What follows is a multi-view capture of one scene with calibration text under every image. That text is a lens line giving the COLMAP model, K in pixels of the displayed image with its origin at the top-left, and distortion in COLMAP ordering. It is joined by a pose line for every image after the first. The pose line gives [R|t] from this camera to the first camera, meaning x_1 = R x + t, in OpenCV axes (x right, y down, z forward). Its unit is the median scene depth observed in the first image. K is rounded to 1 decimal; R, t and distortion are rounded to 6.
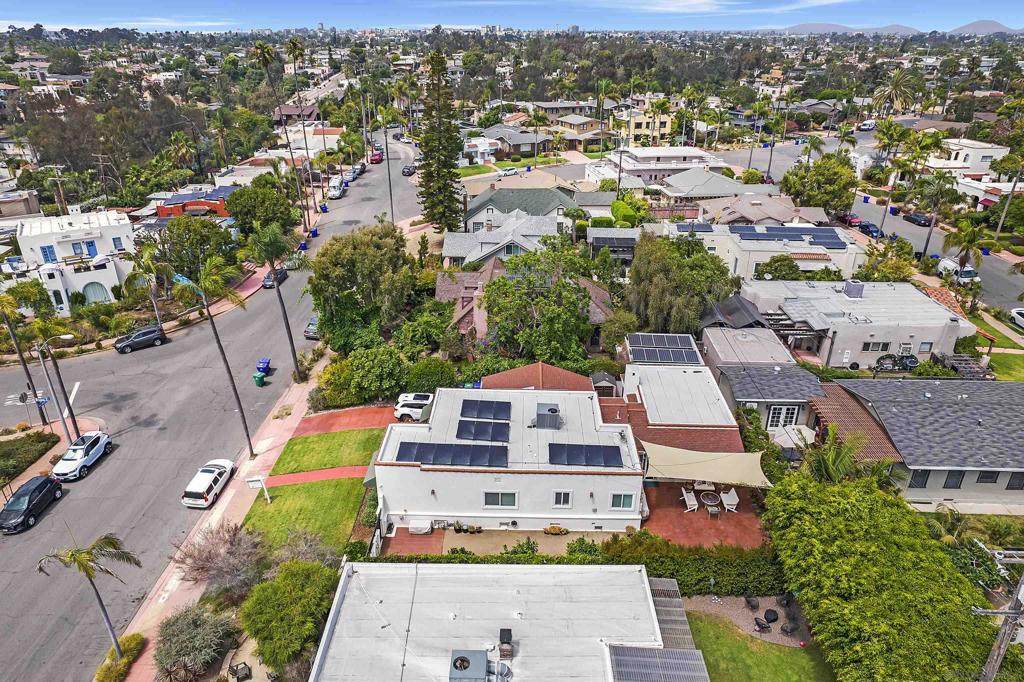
lens RADIAL K [[648.2, 0, 512.0], [0, 648.2, 341.0], [0, 0, 1]] dist [-0.037530, 0.000702]
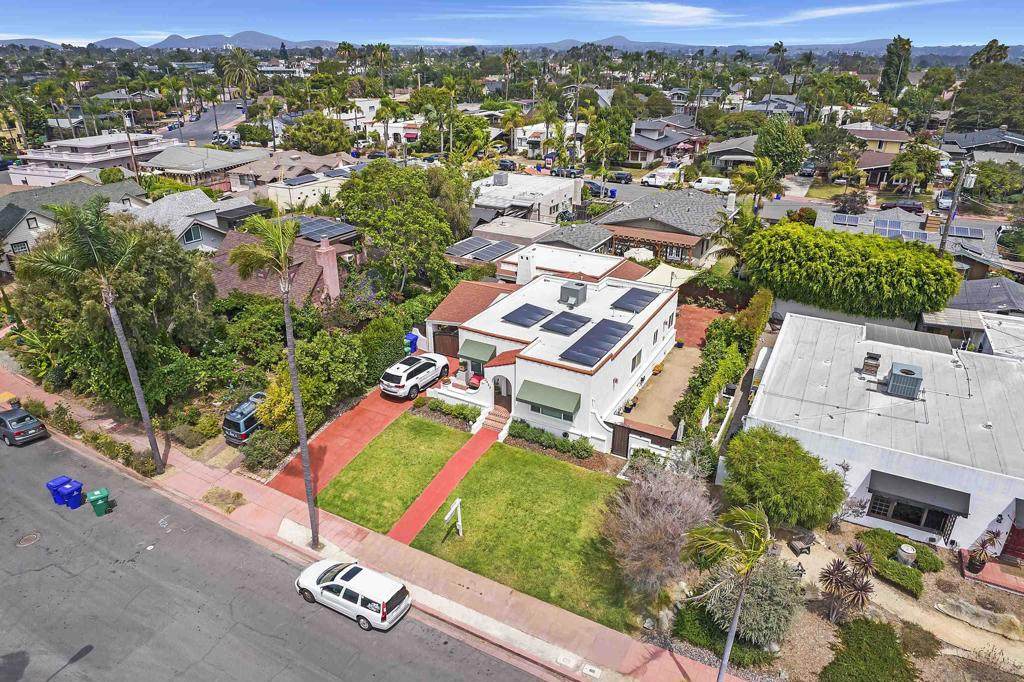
lens RADIAL K [[648.3, 0, 511.8], [0, 648.3, 305.0], [0, 0, 1]] dist [-0.032507, 0.001344]
pose [[0.480967, -0.331151, 0.811794, -0.819656], [0.380760, 0.912943, 0.146821, -0.054321], [-0.789742, 0.238482, 0.565185, 0.499096]]
